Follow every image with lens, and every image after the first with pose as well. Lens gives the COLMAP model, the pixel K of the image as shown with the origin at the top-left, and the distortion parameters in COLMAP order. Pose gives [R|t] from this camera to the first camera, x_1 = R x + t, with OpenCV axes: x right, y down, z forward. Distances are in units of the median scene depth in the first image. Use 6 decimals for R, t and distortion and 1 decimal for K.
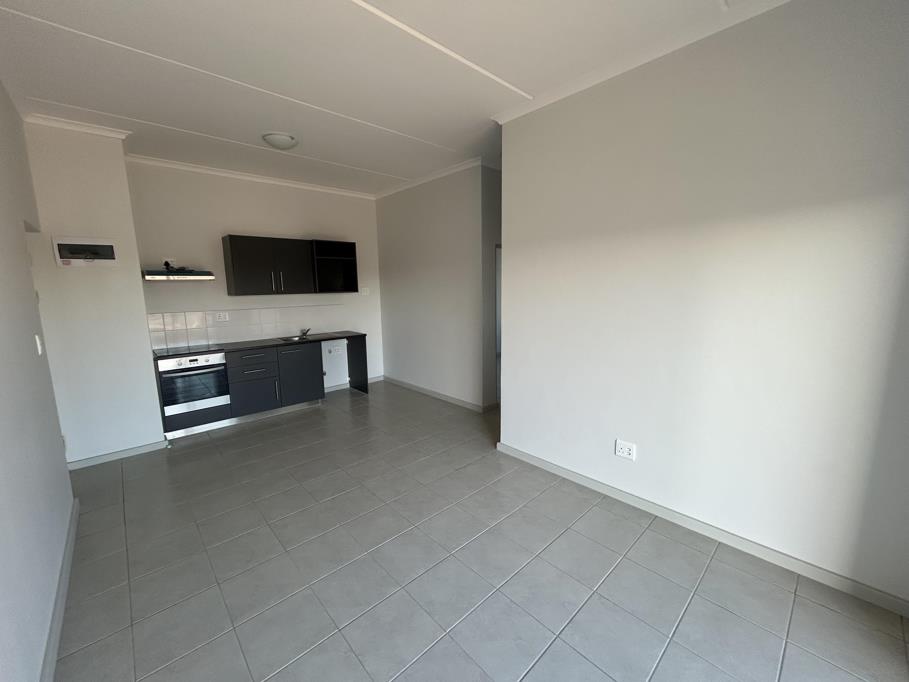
lens RADIAL K [[365.8, 0, 453.0], [0, 365.8, 341.2], [0, 0, 1]] dist [0.000305, 0.000618]
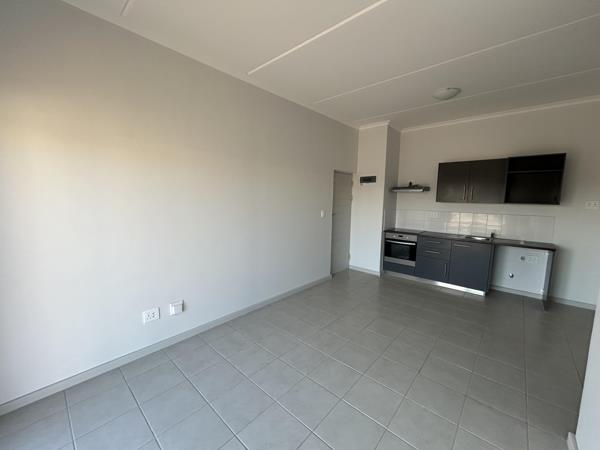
lens RADIAL K [[241.5, 0, 299.9], [0, 241.5, 227.4], [0, 0, 1]] dist [0.000305, 0.000618]
pose [[0.099899, 0.150179, -0.983599, 0.494866], [-0.168197, 0.976866, 0.132068, -0.076838], [0.980678, 0.152245, 0.122847, 0.429098]]
